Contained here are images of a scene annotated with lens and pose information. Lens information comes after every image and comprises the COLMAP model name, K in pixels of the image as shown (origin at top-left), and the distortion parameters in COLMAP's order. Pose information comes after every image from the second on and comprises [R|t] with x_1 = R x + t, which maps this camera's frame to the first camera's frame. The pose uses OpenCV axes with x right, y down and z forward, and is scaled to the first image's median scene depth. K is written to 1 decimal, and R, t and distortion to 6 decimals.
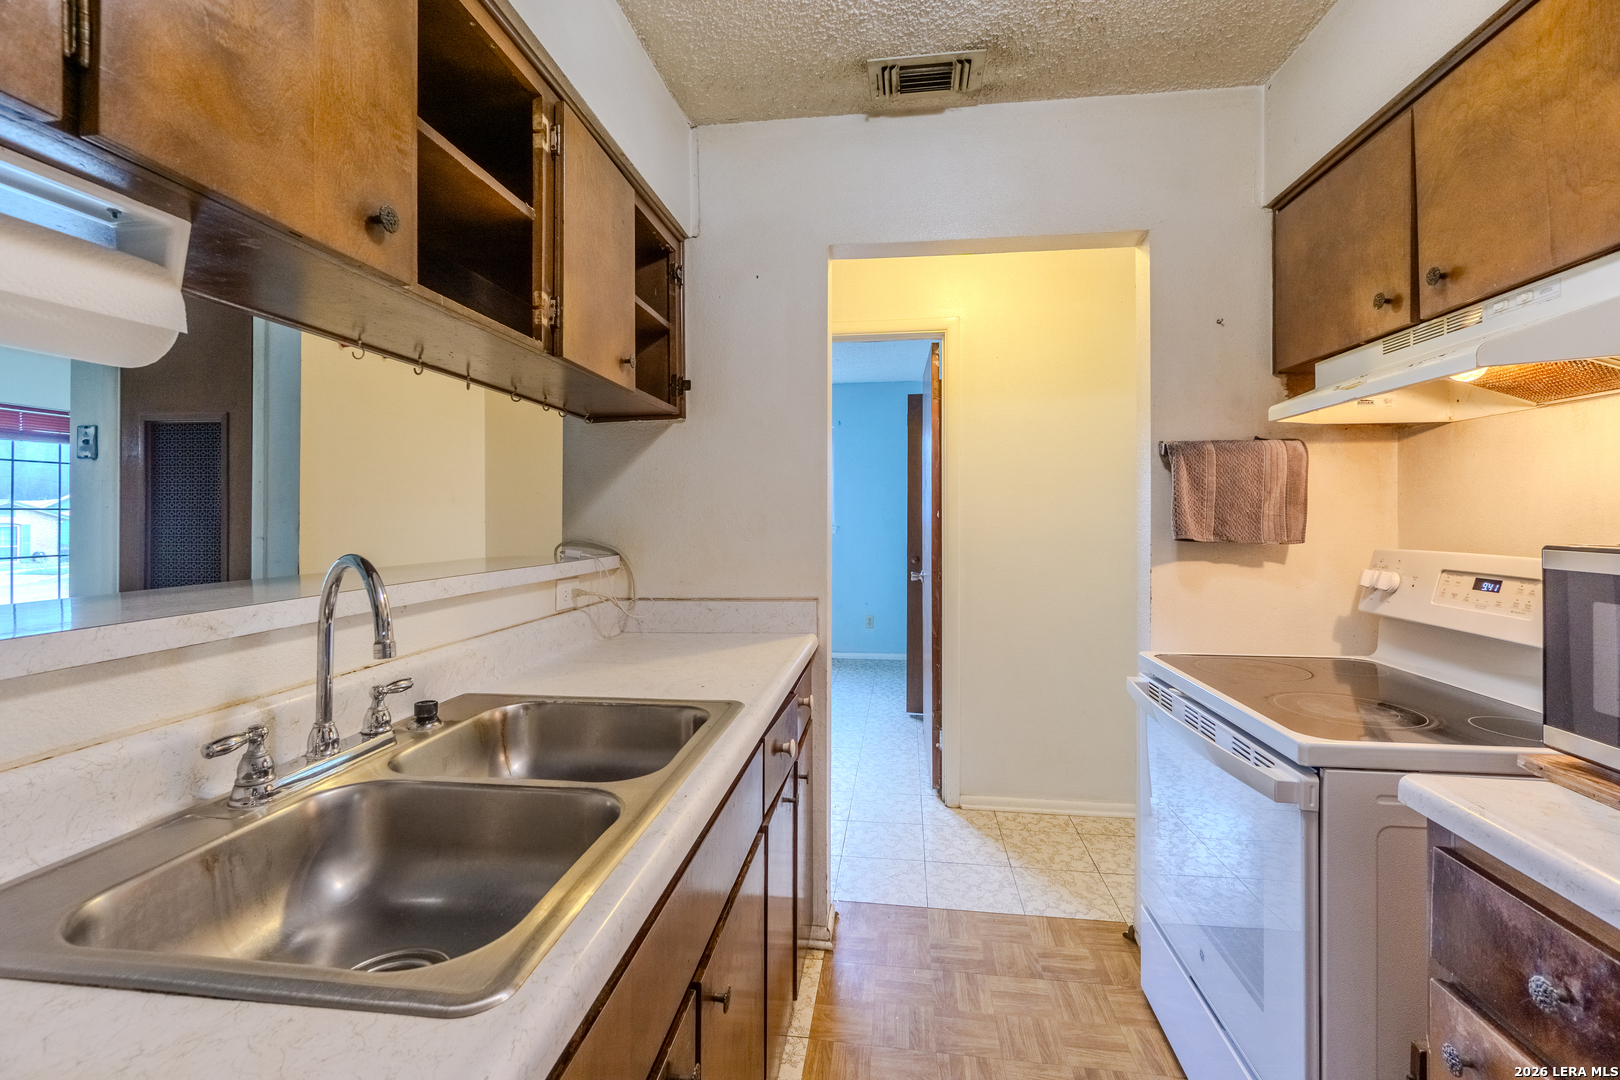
lens RADIAL K [[712.4, 0, 814.8], [0, 712.4, 512.4], [0, 0, 1]] dist [-0.000903, 0.000174]
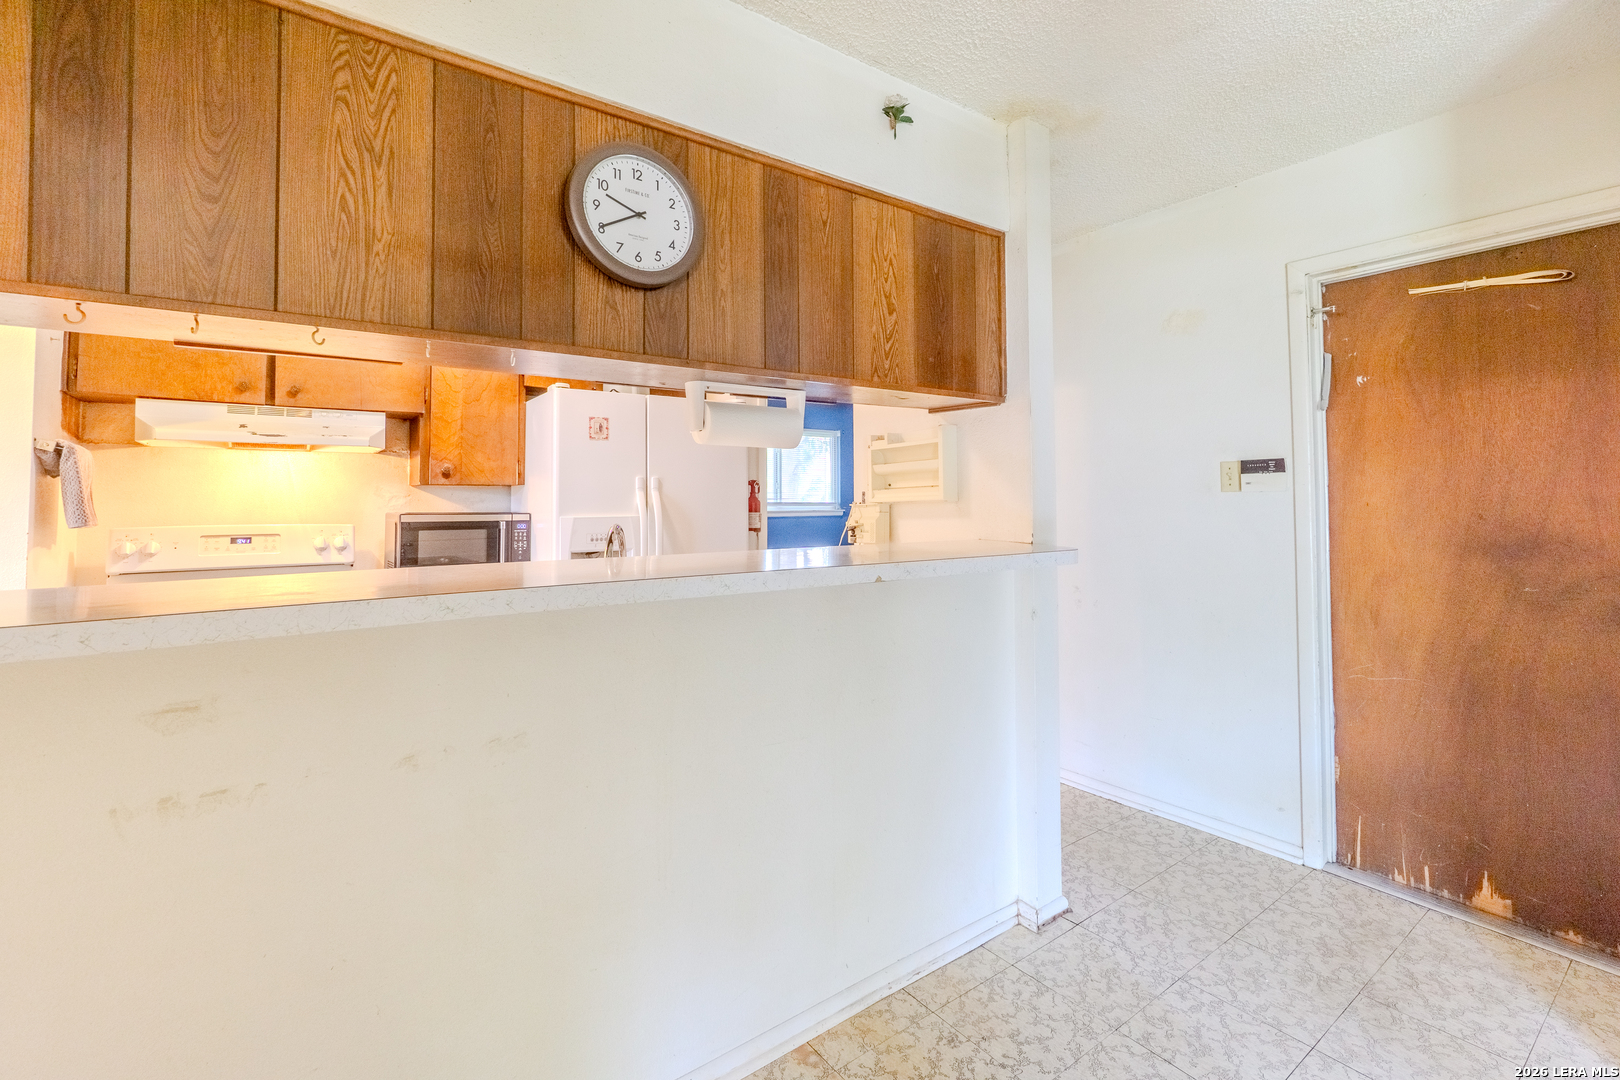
lens RADIAL K [[713.4, 0, 807.6], [0, 713.4, 485.8], [0, 0, 1]] dist [-0.002624, -0.000194]
pose [[-0.691897, 0.016896, 0.721799, -1.233879], [0.002117, 0.999769, -0.021374, -0.002290], [-0.721994, -0.013260, -0.691773, 0.986214]]
